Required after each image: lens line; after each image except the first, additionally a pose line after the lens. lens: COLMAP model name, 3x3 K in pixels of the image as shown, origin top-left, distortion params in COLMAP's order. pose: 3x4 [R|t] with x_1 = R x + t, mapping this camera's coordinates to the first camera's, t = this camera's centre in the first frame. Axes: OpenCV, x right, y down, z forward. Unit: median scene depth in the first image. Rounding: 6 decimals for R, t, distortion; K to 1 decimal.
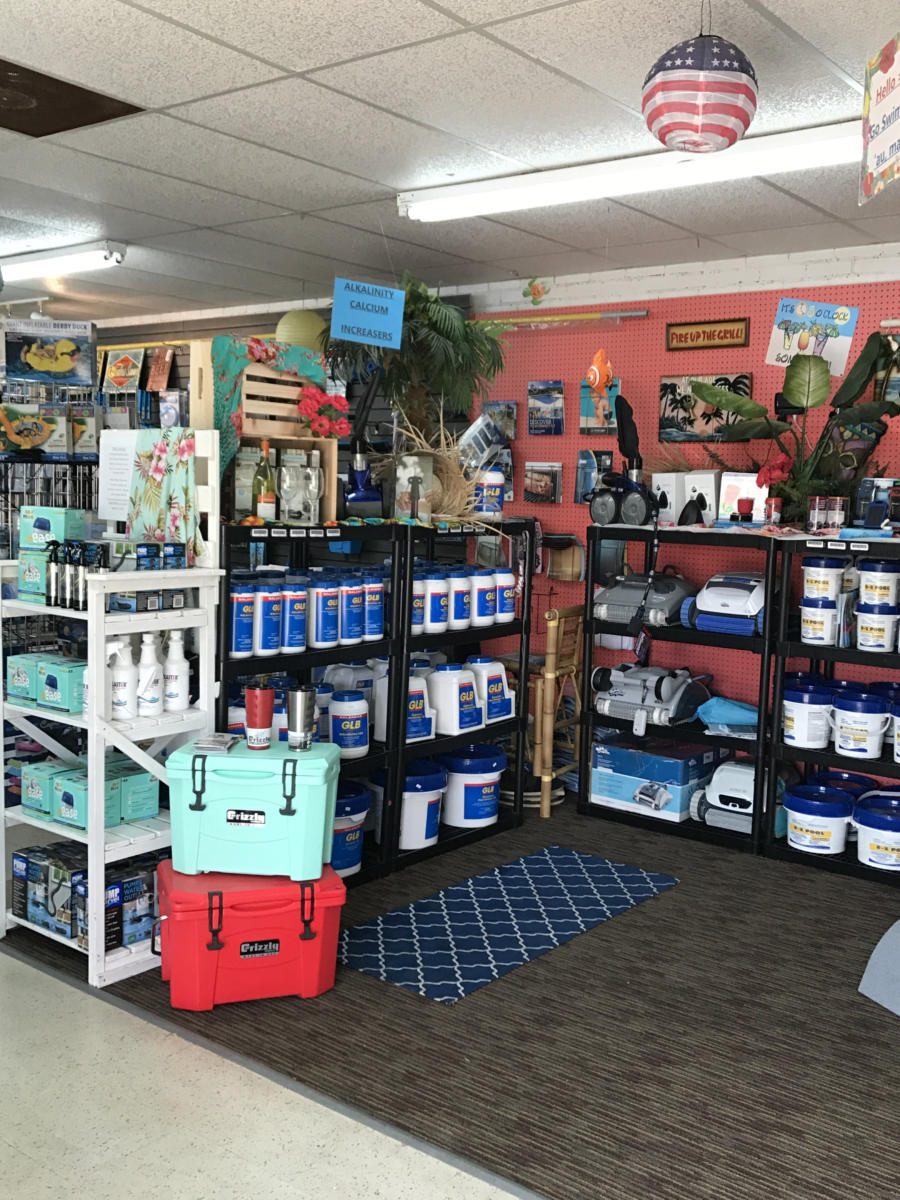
lens RADIAL K [[1187.8, 0, 468.8], [0, 1187.8, 604.1], [0, 0, 1]] dist [0.031134, 0.000000]
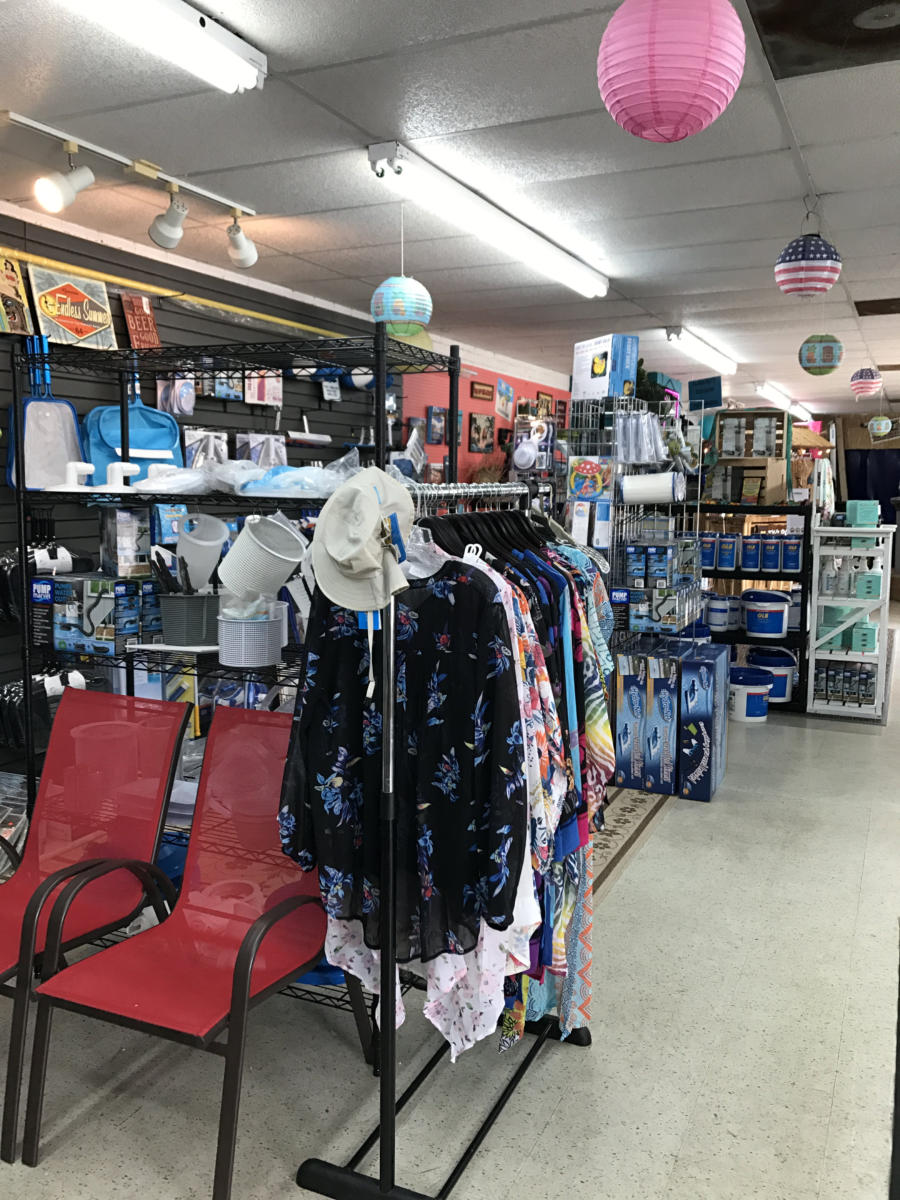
lens RADIAL K [[979.7, 0, 459.6], [0, 979.7, 594.2], [0, 0, 1]] dist [0.027101, -0.038192]
pose [[-0.222527, -0.145325, 0.964034, -1.792400], [0.087622, 0.981845, 0.168236, -0.258671], [-0.970981, 0.121908, -0.205753, 1.994358]]
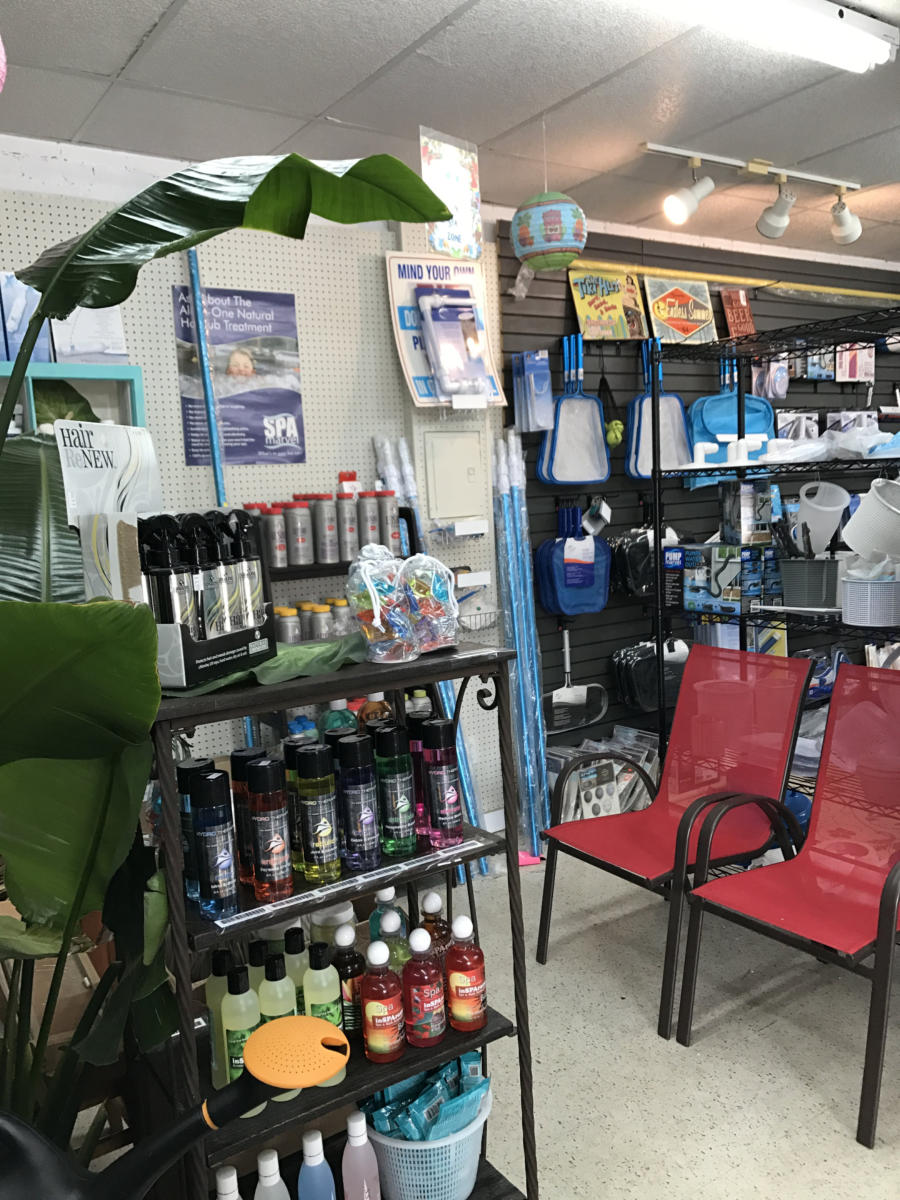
lens RADIAL K [[979.7, 0, 450.4], [0, 979.7, 593.0], [0, 0, 1]] dist [0.027101, -0.038192]
pose [[0.318262, -0.145914, 0.936706, -1.860341], [0.160359, 0.982131, 0.098506, -0.248331], [-0.934342, 0.118859, 0.335974, 2.046614]]
